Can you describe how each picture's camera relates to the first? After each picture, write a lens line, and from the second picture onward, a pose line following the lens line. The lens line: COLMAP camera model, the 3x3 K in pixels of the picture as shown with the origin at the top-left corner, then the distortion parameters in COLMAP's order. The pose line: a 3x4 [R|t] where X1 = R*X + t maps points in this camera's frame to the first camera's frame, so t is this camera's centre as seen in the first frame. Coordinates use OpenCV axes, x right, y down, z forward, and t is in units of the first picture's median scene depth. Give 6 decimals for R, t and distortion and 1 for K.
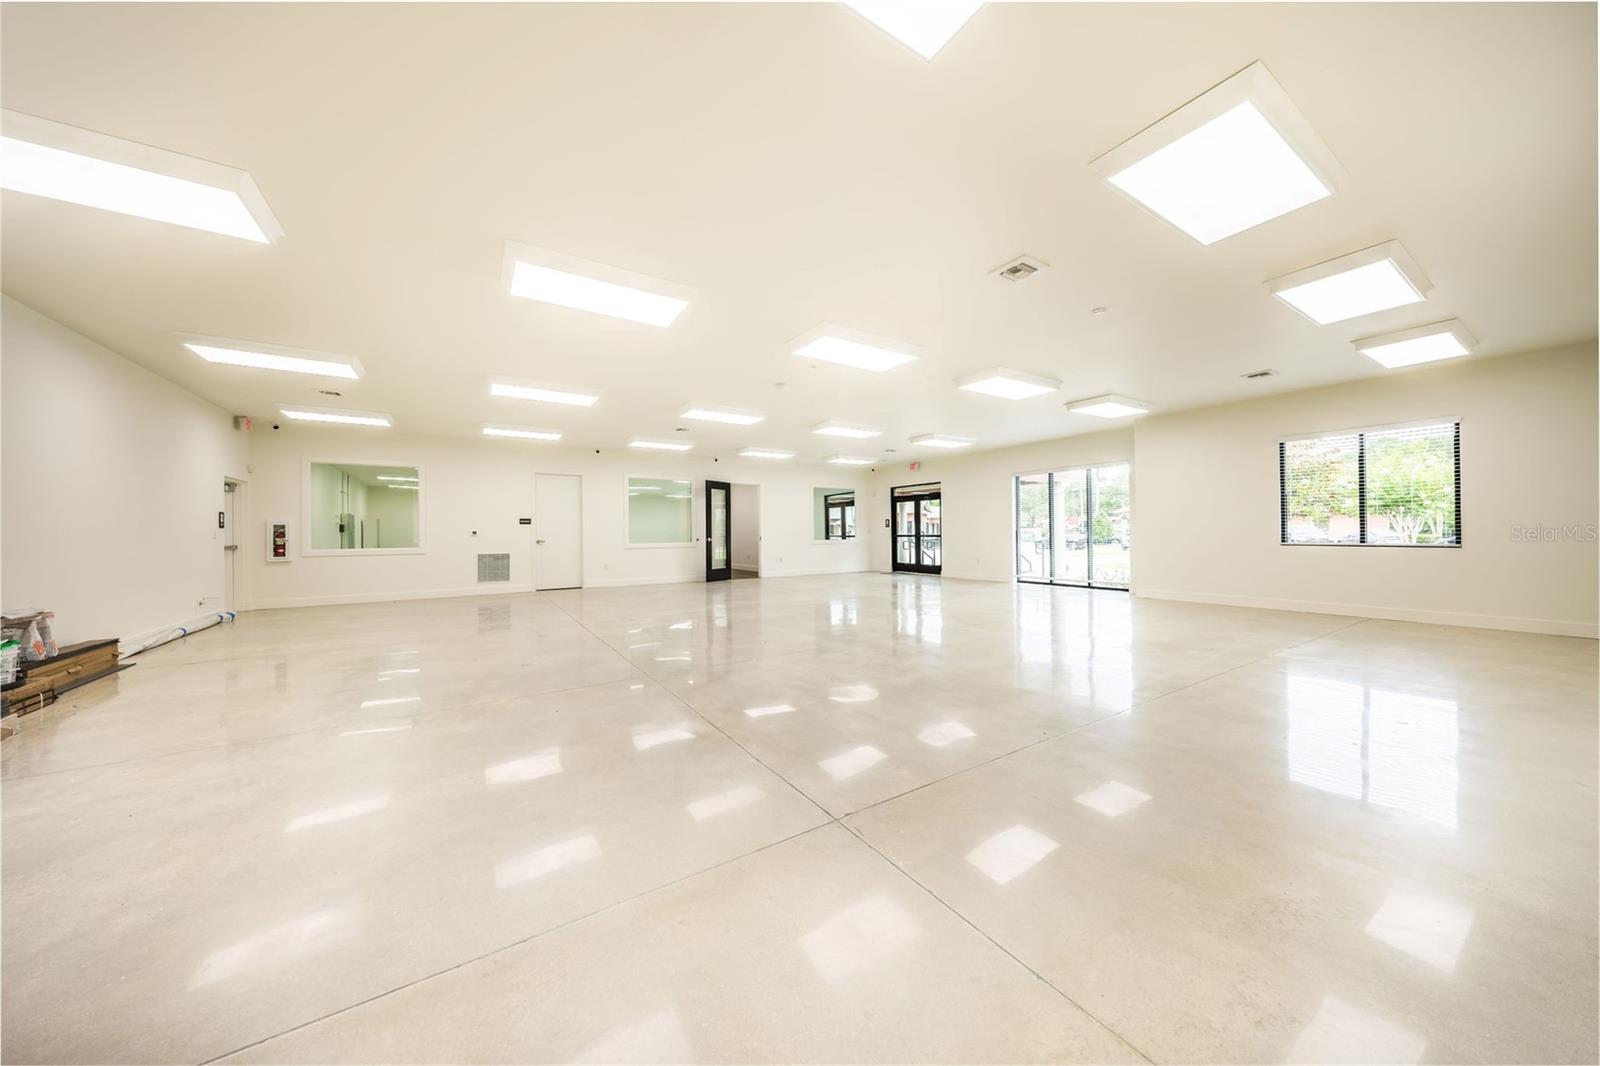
lens RADIAL K [[508.9, 0, 796.7], [0, 508.9, 532.1], [0, 0, 1]] dist [0.000222, 0.000008]
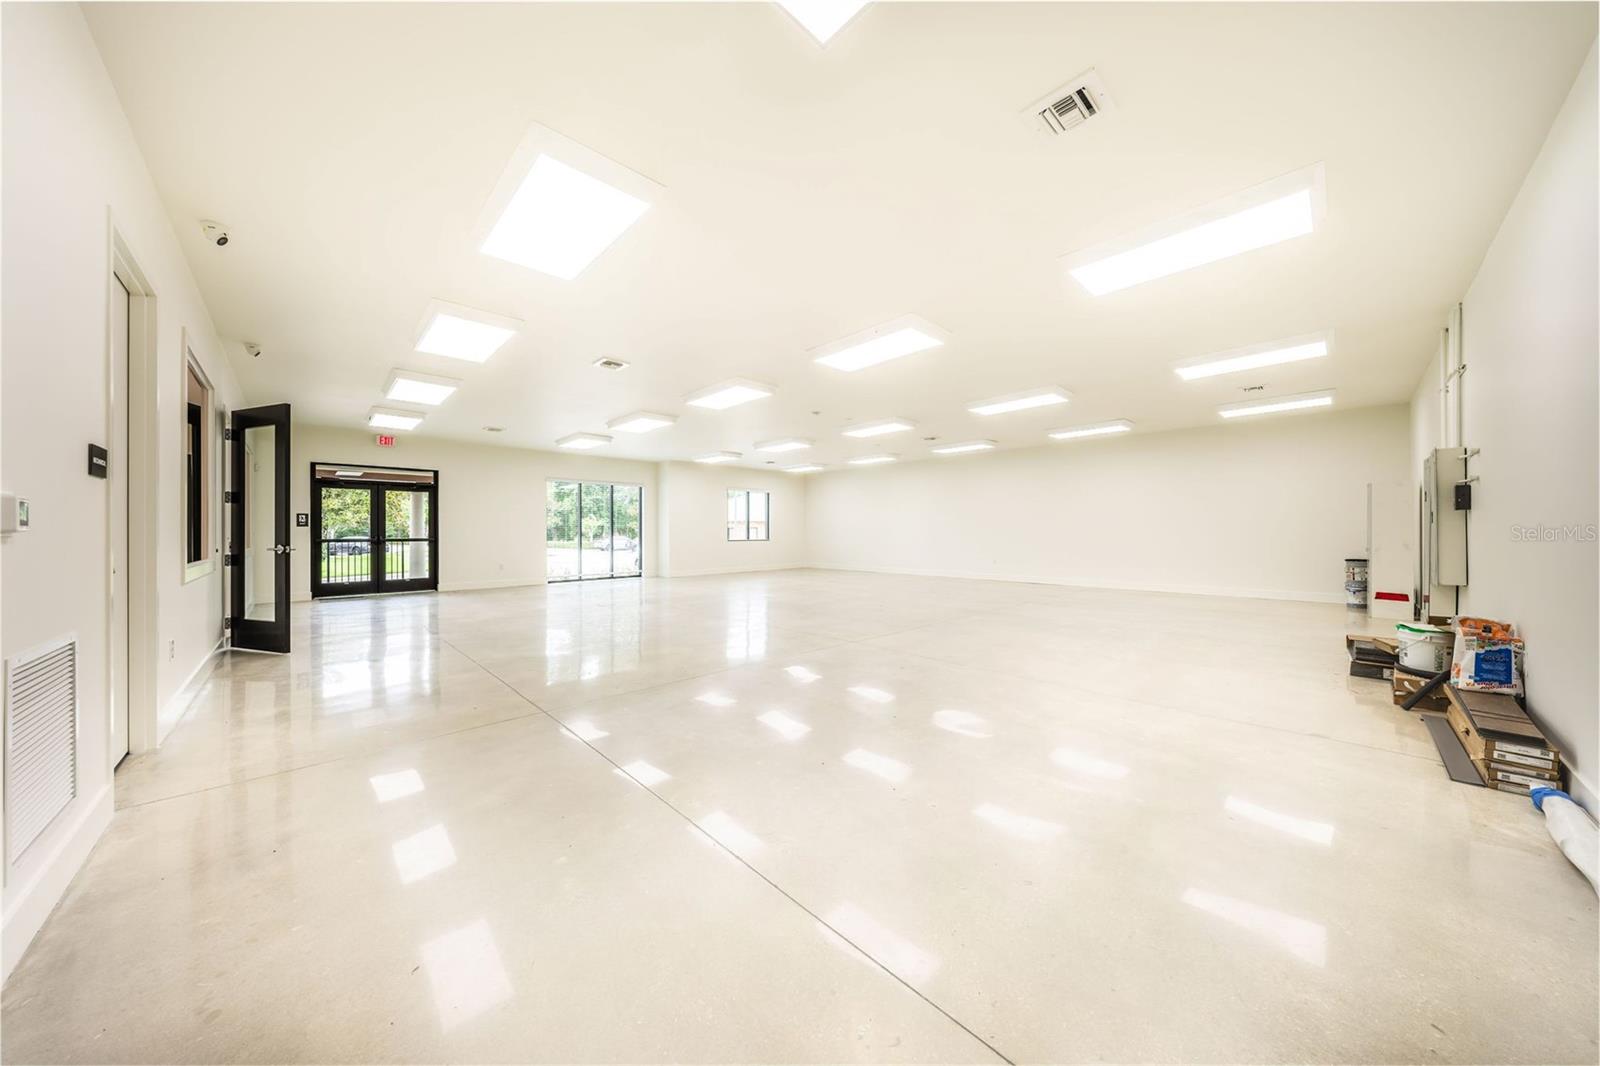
lens RADIAL K [[508.9, 0, 796.7], [0, 508.9, 532.1], [0, 0, 1]] dist [0.000222, 0.000008]
pose [[-0.215757, 0.009764, 0.976398, -0.607454], [0.002666, 0.999952, -0.009411, 0.004436], [-0.976444, 0.000573, -0.215772, 0.635012]]
